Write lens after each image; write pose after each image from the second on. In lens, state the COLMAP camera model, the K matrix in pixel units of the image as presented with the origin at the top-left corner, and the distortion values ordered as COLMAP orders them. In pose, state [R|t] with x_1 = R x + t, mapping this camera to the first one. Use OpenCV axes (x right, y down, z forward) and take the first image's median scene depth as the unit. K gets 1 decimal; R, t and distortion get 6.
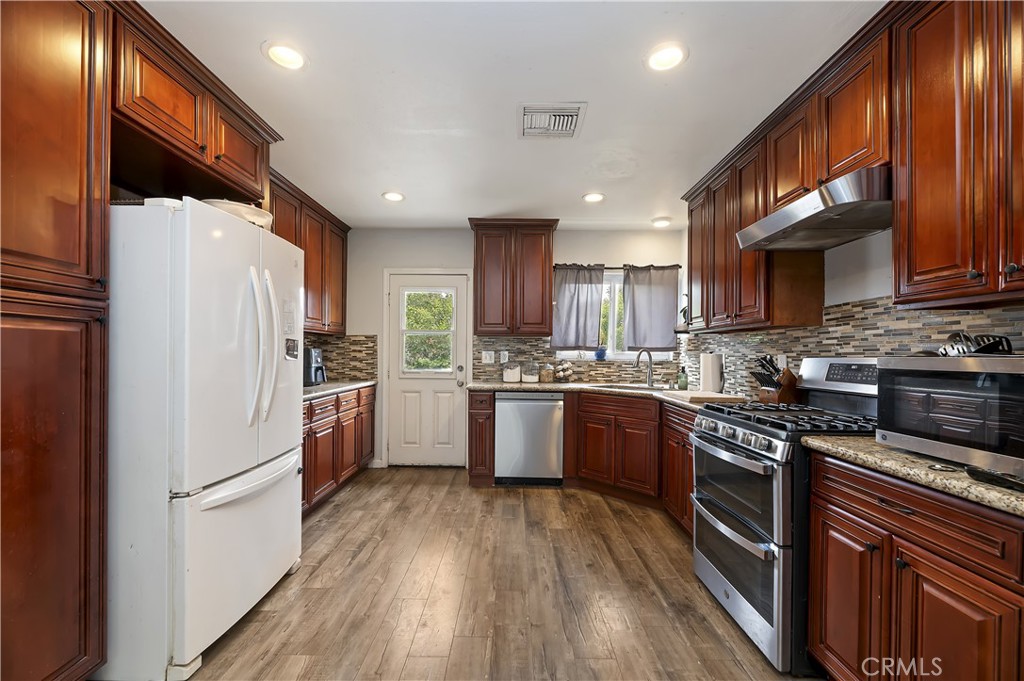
lens RADIAL K [[419.1, 0, 509.1], [0, 419.1, 346.0], [0, 0, 1]] dist [0.000798, 0.000019]
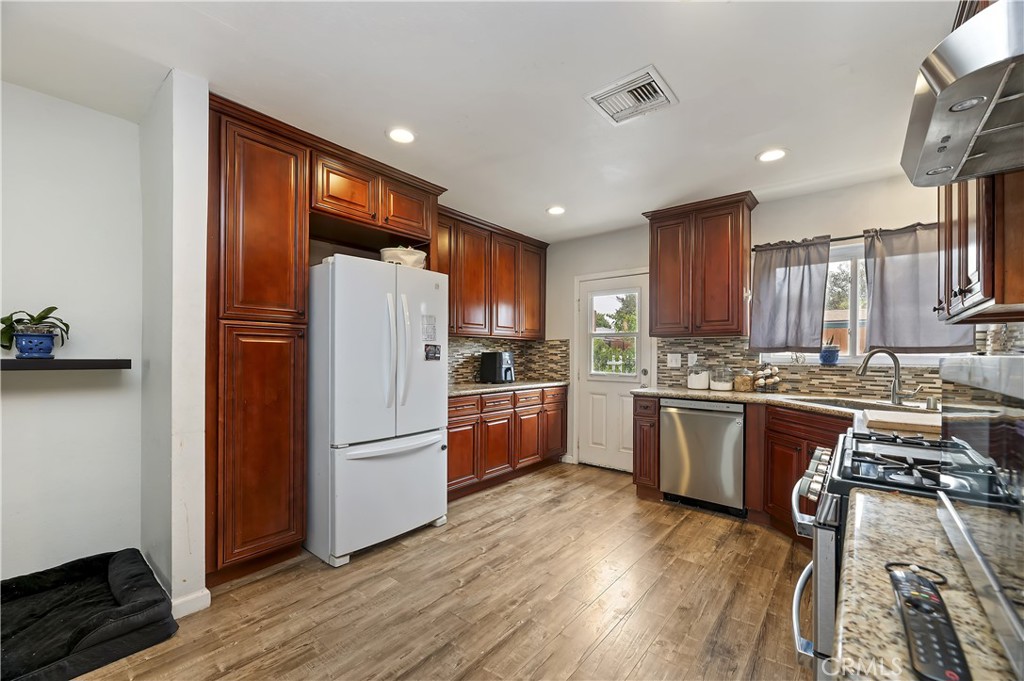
lens RADIAL K [[420.5, 0, 513.1], [0, 420.5, 347.5], [0, 0, 1]] dist [-0.000382, 0.000255]
pose [[0.777497, -0.014679, -0.628715, 0.314531], [0.011152, 0.999892, -0.009554, 0.004424], [0.628787, 0.000417, 0.777577, 0.090389]]
